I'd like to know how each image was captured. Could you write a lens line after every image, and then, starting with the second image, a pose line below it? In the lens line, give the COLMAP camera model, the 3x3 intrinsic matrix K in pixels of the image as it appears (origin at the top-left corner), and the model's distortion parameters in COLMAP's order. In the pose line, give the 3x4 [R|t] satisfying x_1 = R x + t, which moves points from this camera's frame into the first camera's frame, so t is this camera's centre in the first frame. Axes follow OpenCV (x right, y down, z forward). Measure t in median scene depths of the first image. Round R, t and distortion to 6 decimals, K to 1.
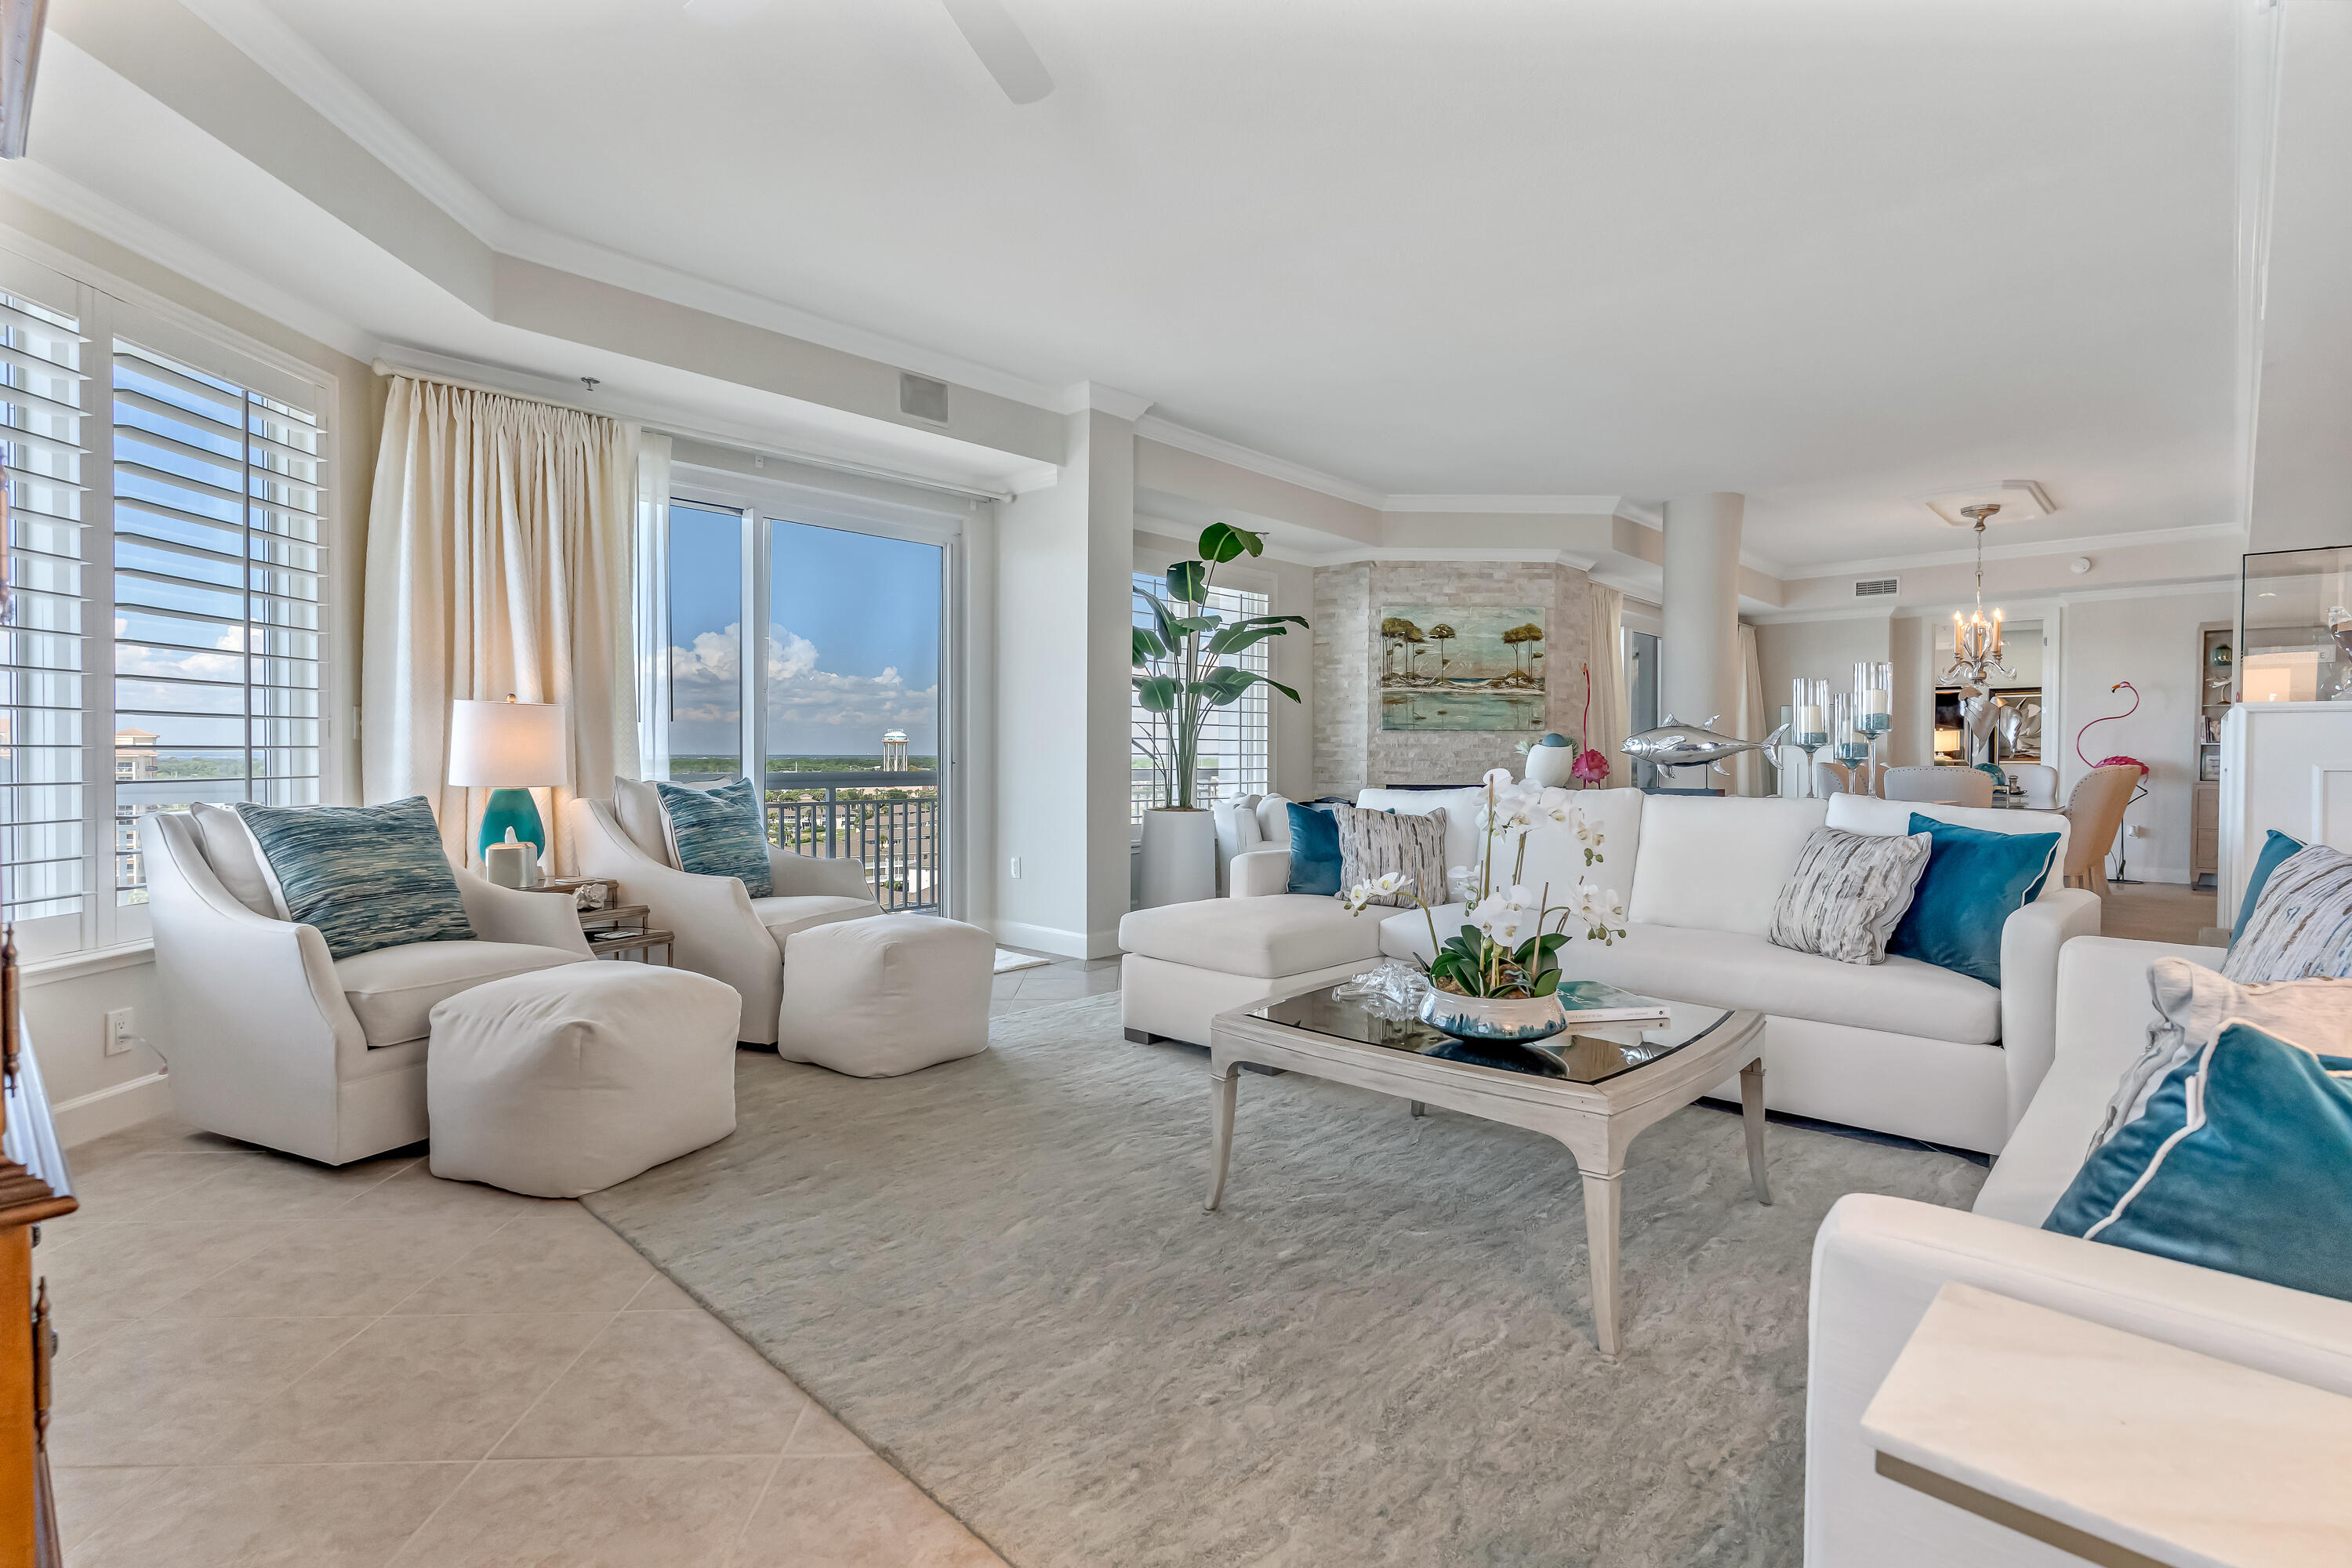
lens RADIAL K [[1130.0, 0, 1187.2], [0, 1130.0, 770.7], [0, 0, 1]] dist [0.012539, -0.000191]
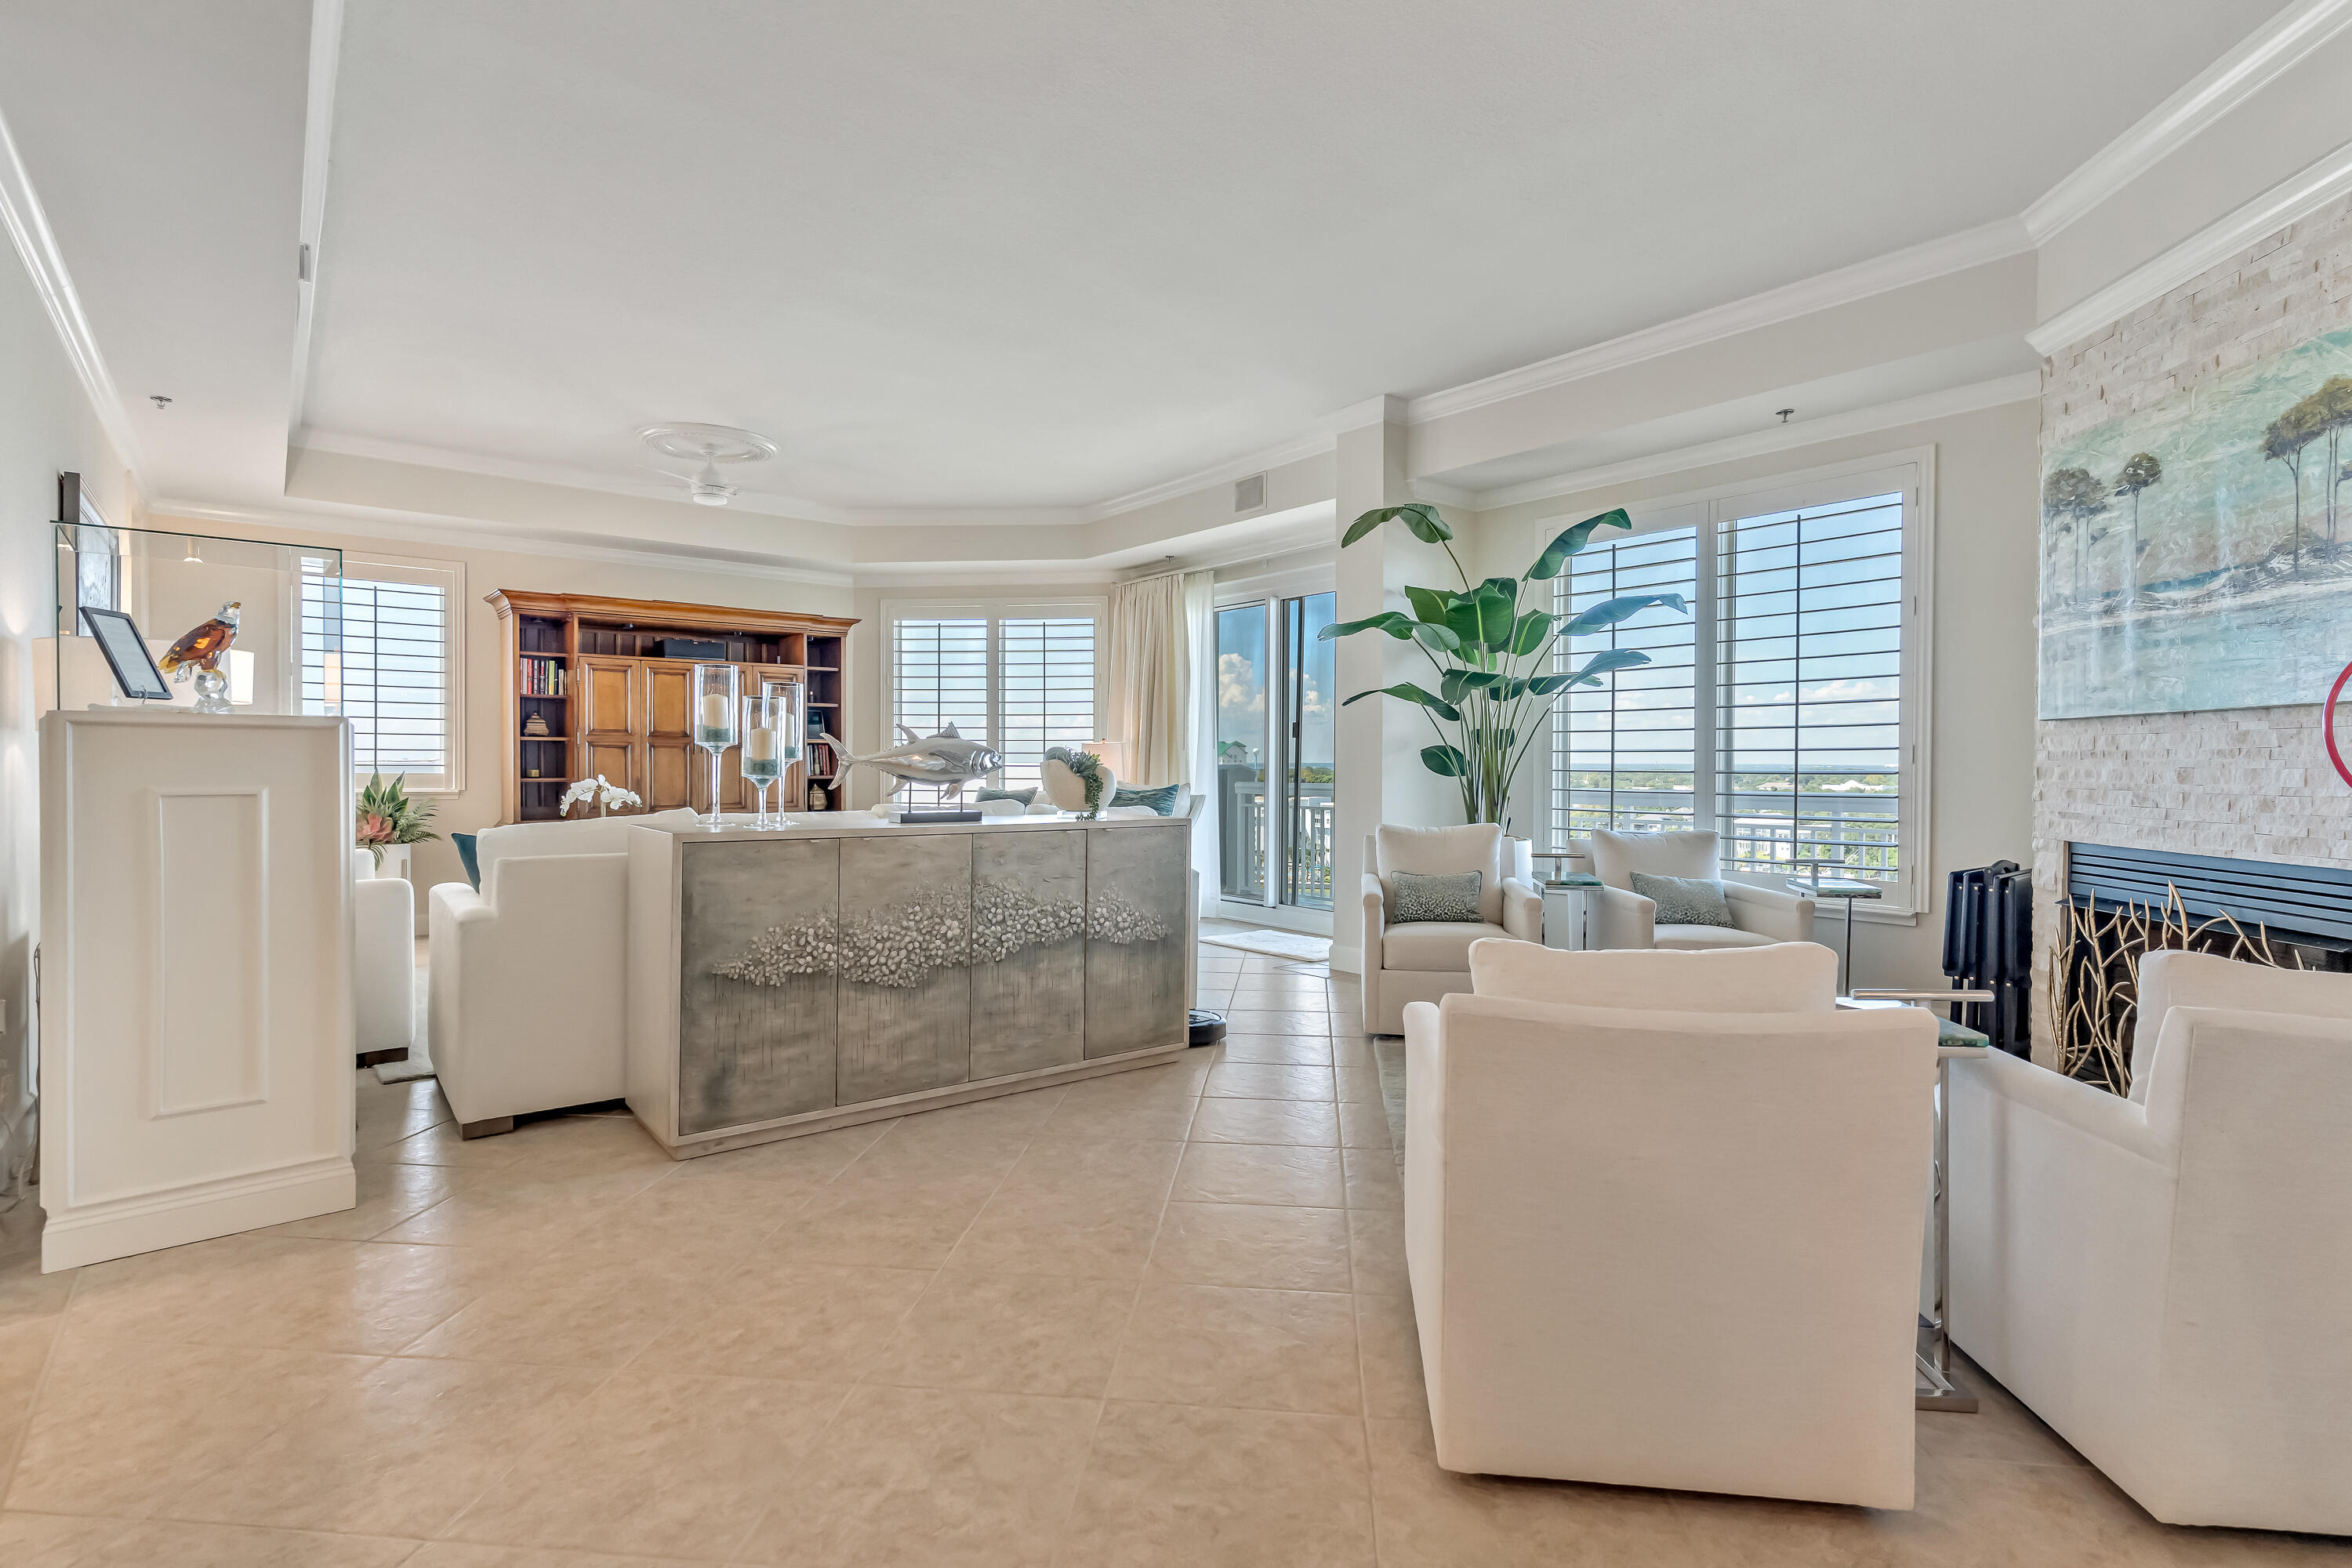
lens RADIAL K [[1139.8, 0, 1181.7], [0, 1139.8, 774.5], [0, 0, 1]] dist [0.014119, -0.000167]
pose [[-0.154020, 0.006779, -0.988044, 0.685637], [-0.018314, 0.999785, 0.009715, -0.012550], [0.987898, 0.019591, -0.153863, 0.724084]]
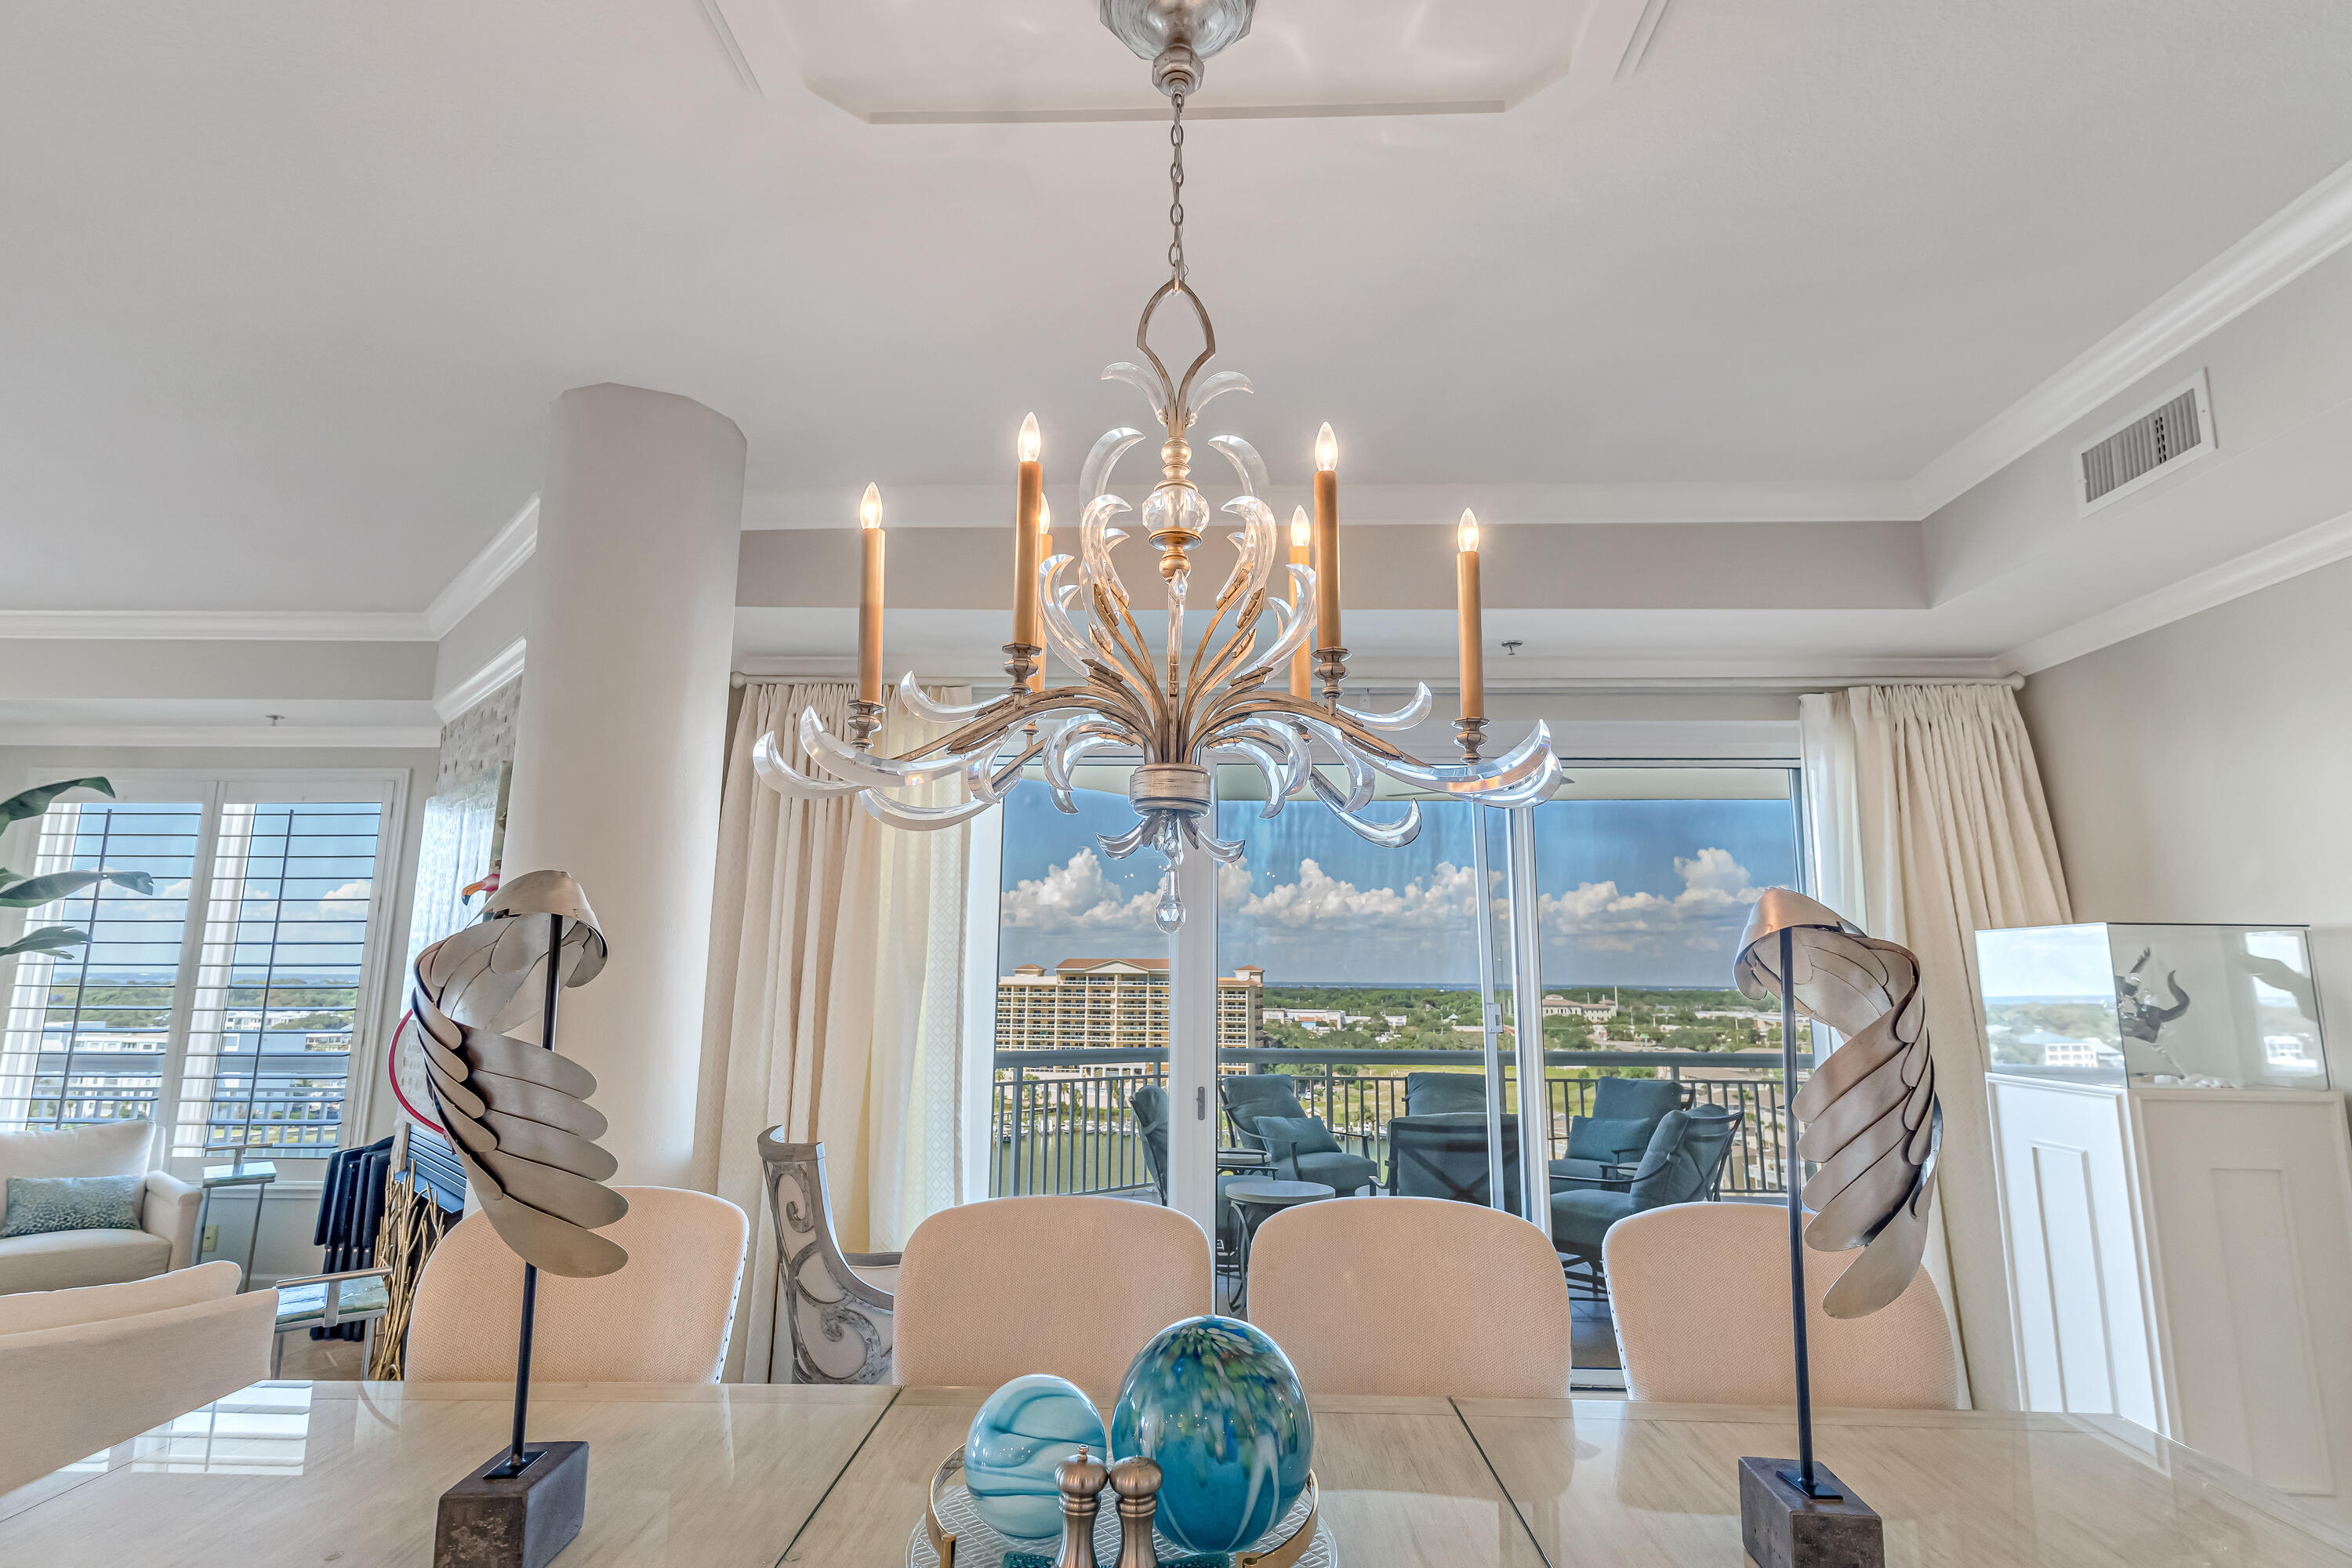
lens RADIAL K [[1147.4, 0, 1169.0], [0, 1147.4, 795.3], [0, 0, 1]] dist [0.003219, 0.000197]
pose [[0.651509, -0.119607, -0.749153, 0.854086], [-0.016199, 0.985075, -0.171361, -0.053744], [0.758468, 0.123779, 0.639848, 0.908658]]
